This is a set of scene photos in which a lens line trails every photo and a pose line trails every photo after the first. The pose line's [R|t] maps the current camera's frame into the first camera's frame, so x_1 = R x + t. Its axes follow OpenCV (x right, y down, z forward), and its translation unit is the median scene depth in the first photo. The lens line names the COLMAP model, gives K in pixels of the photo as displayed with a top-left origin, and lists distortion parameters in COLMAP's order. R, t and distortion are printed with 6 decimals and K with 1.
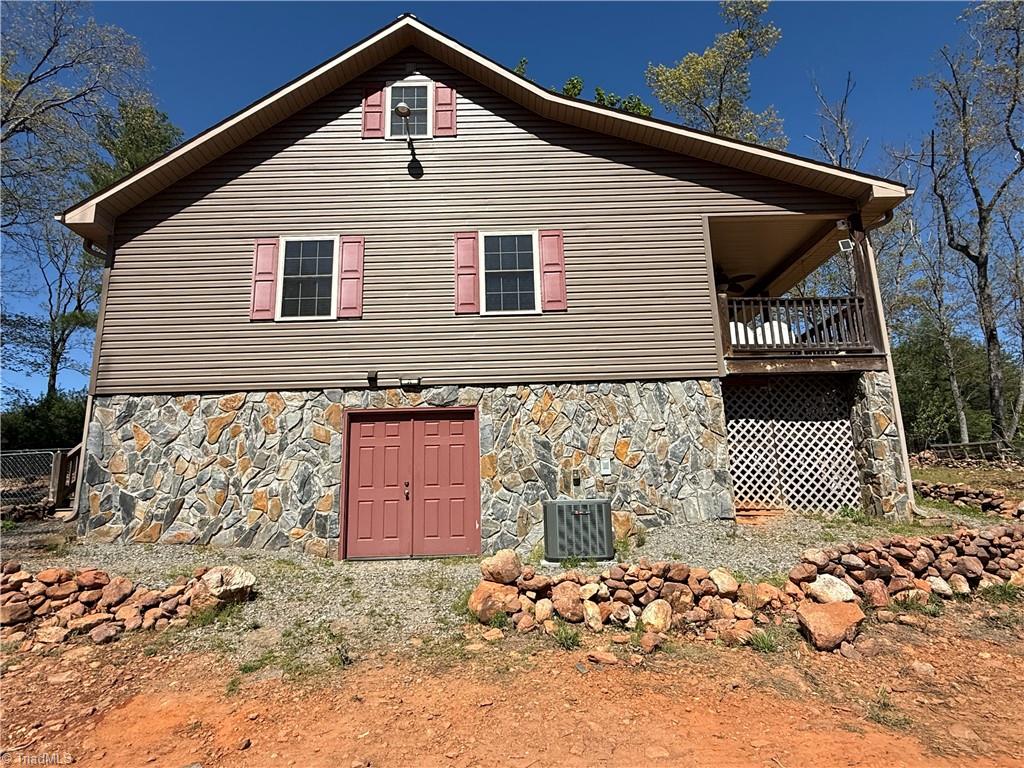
lens RADIAL K [[578.8, 0, 512.0], [0, 578.8, 384.0], [0, 0, 1]] dist [-0.000542, -0.000127]
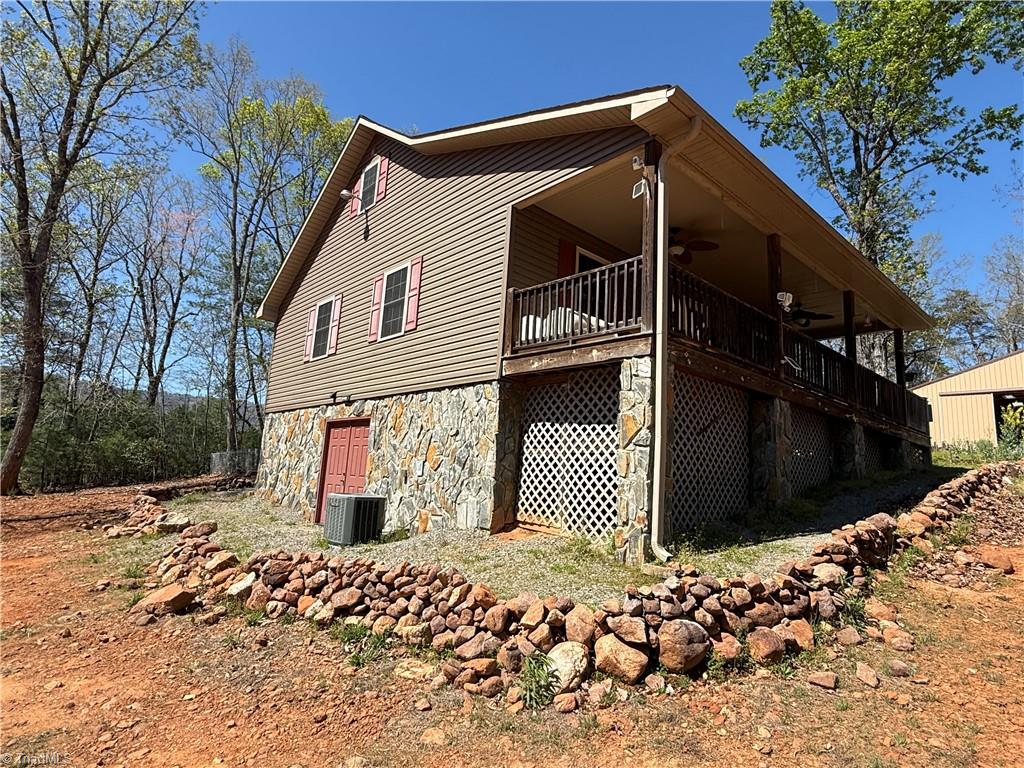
lens RADIAL K [[558.6, 0, 512.0], [0, 558.6, 384.0], [0, 0, 1]] dist [-0.000020, -0.000089]
pose [[0.678715, -0.060834, -0.731878, 1.038655], [0.078493, 0.996864, -0.010068, 0.006428], [0.730195, -0.050615, 0.681361, 0.394447]]
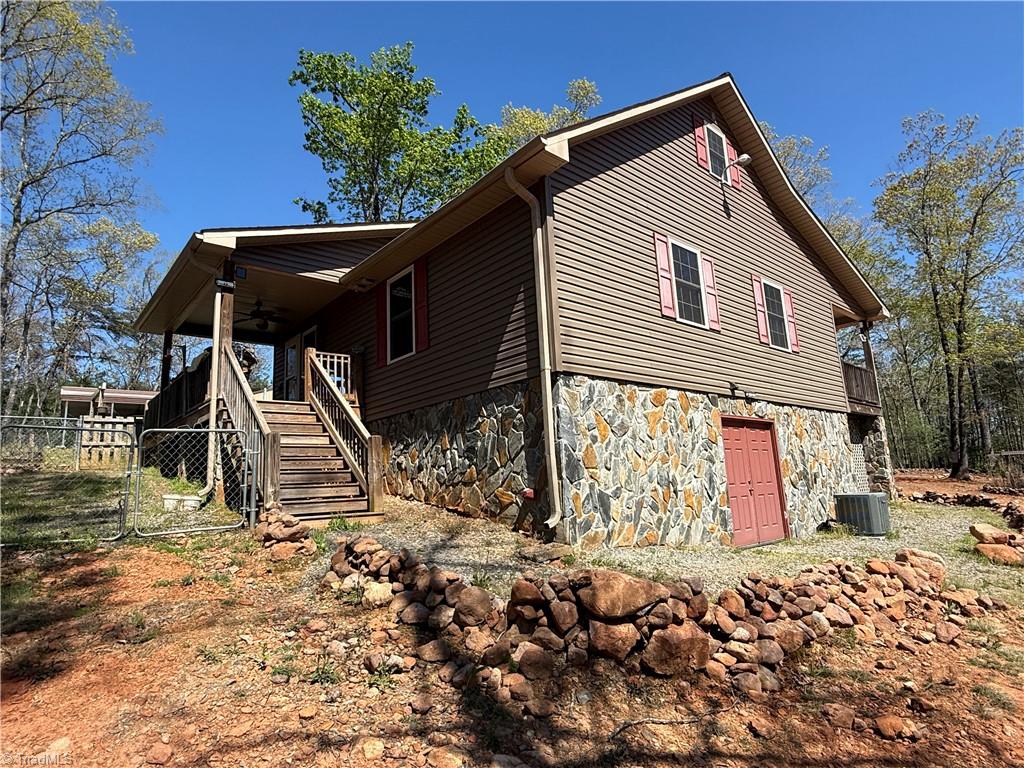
lens RADIAL K [[578.8, 0, 512.0], [0, 578.8, 384.0], [0, 0, 1]] dist [-0.000542, -0.000127]
pose [[0.749369, 0.114464, 0.652184, -1.301376], [-0.111600, 0.992688, -0.045997, 0.081691], [-0.652680, -0.038315, 0.756664, 0.424995]]
